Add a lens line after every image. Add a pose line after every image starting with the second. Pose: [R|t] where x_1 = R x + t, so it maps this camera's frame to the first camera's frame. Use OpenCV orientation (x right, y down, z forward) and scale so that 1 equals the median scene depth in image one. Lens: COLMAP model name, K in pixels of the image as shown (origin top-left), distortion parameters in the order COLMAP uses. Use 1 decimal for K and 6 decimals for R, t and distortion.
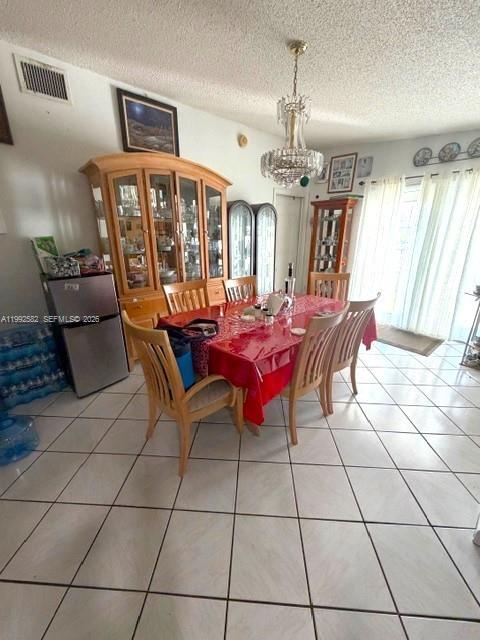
lens RADIAL K [[254.8, 0, 240.0], [0, 254.8, 320.0], [0, 0, 1]] dist [-0.003196, -0.000279]
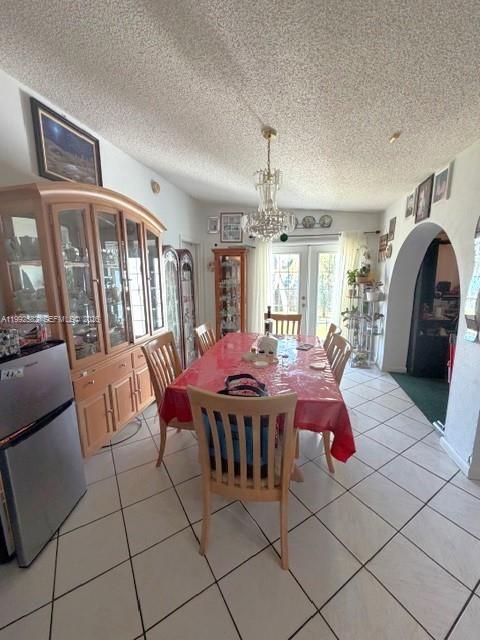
lens RADIAL K [[254.8, 0, 240.0], [0, 254.8, 320.0], [0, 0, 1]] dist [-0.003196, -0.000279]
pose [[0.818173, -0.107861, 0.564764, -0.408912], [0.190058, 0.977767, -0.088598, -0.073233], [-0.542652, 0.179826, 0.820483, 0.143925]]
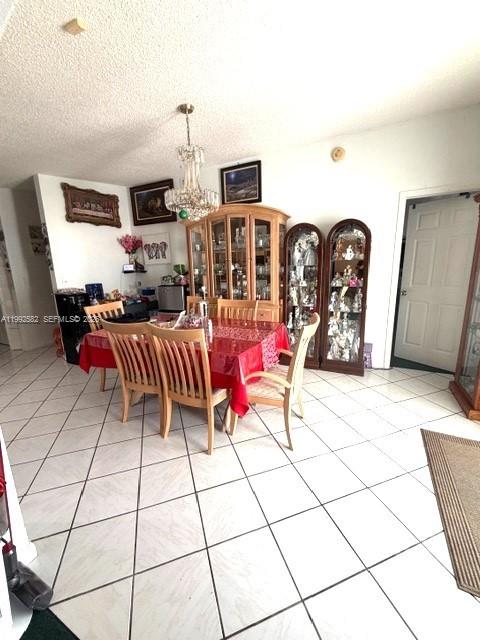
lens RADIAL K [[254.8, 0, 240.0], [0, 254.8, 320.0], [0, 0, 1]] dist [-0.003196, -0.000279]
pose [[0.372013, 0.179394, -0.910728, 0.948966], [-0.274414, 0.958546, 0.076720, -0.173530], [0.886737, 0.221376, 0.405819, 0.592358]]
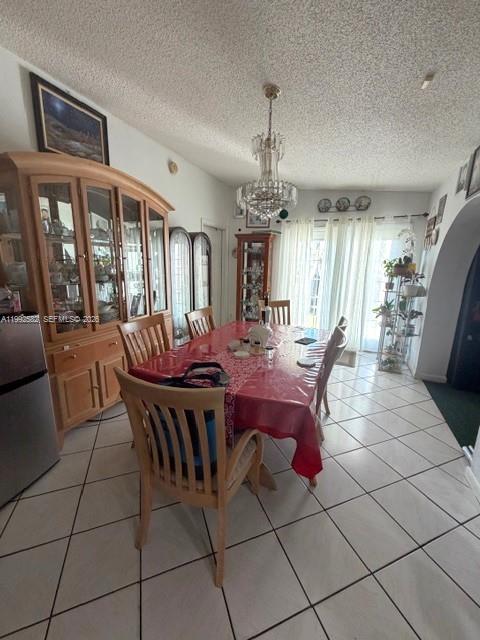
lens RADIAL K [[254.8, 0, 240.0], [0, 254.8, 320.0], [0, 0, 1]] dist [-0.003196, -0.000279]
pose [[0.909464, -0.066813, 0.410380, -0.236513], [0.110705, 0.990288, -0.084112, -0.037151], [-0.400775, 0.121928, 0.908027, 0.127262]]
